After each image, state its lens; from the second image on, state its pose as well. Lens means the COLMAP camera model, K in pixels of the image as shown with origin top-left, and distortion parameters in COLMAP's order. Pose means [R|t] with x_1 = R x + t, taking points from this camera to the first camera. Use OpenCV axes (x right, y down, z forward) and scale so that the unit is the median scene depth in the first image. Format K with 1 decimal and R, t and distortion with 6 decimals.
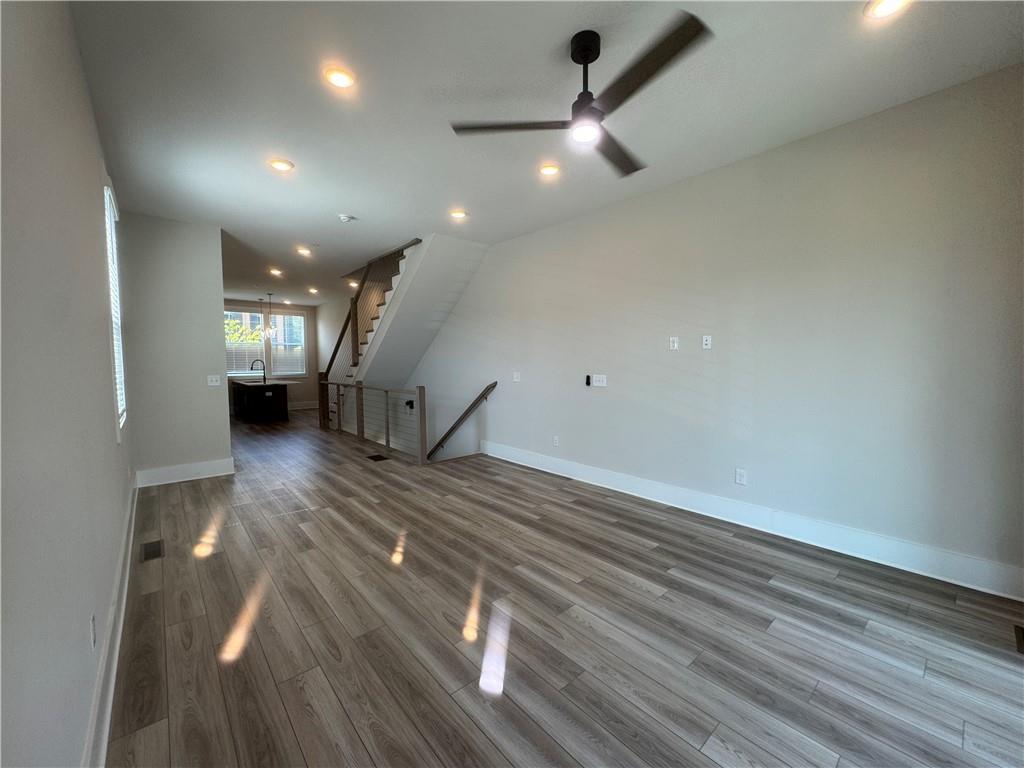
lens RADIAL K [[410.7, 0, 512.0], [0, 410.7, 384.0], [0, 0, 1]] dist [-0.003615, 0.000321]
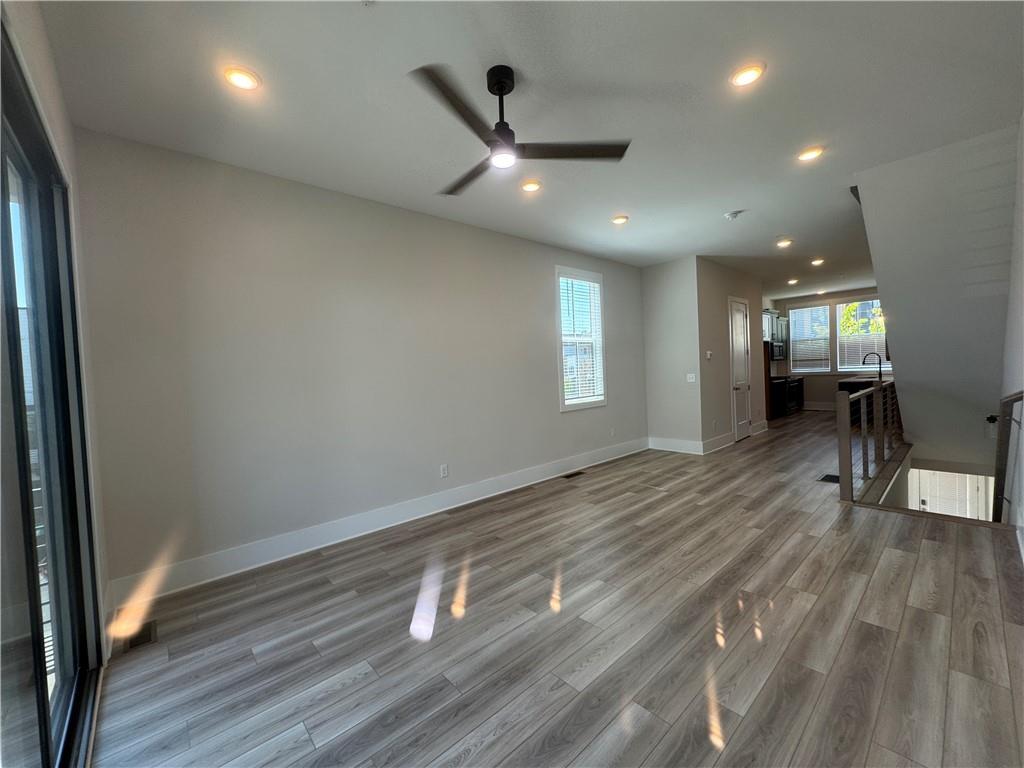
lens RADIAL K [[410.7, 0, 512.0], [0, 410.7, 384.0], [0, 0, 1]] dist [-0.003615, 0.000321]
pose [[0.011688, 0.036985, -0.999247, 0.732260], [-0.011764, 0.999252, 0.036848, -0.040894], [0.999862, 0.011324, 0.012114, 0.589316]]
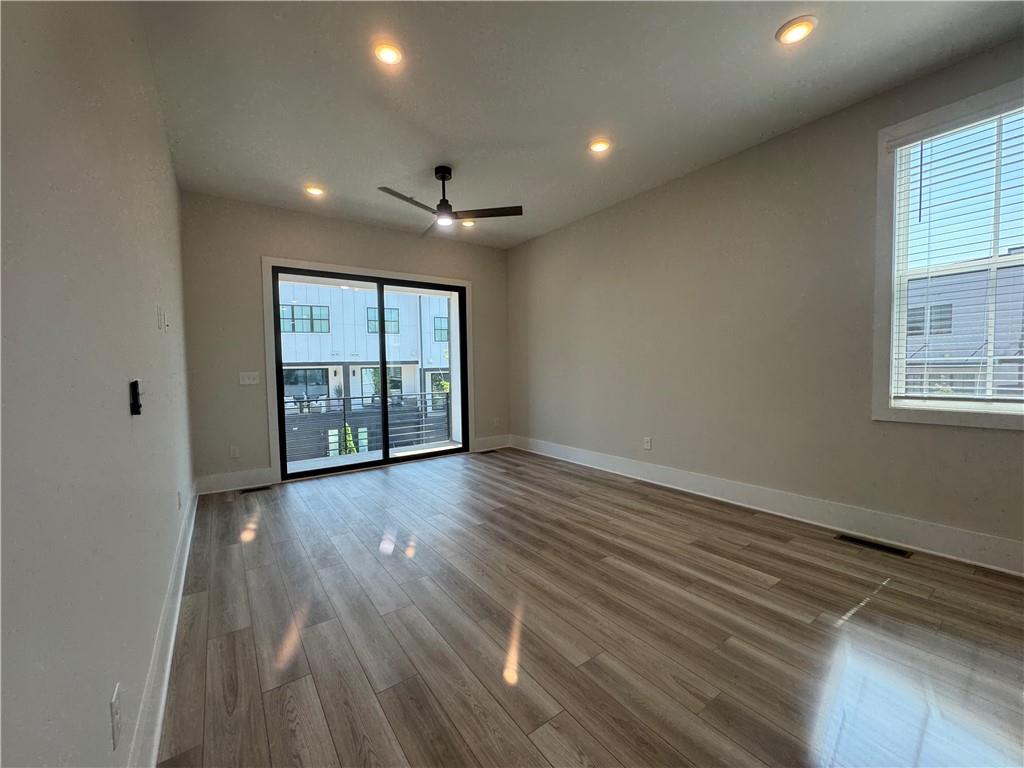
lens RADIAL K [[410.7, 0, 512.0], [0, 410.7, 384.0], [0, 0, 1]] dist [-0.003615, 0.000321]
pose [[-0.995186, 0.020182, 0.095908, -0.151364], [0.029741, 0.994612, 0.099308, -0.050058], [-0.093387, 0.101683, -0.990424, 1.608960]]
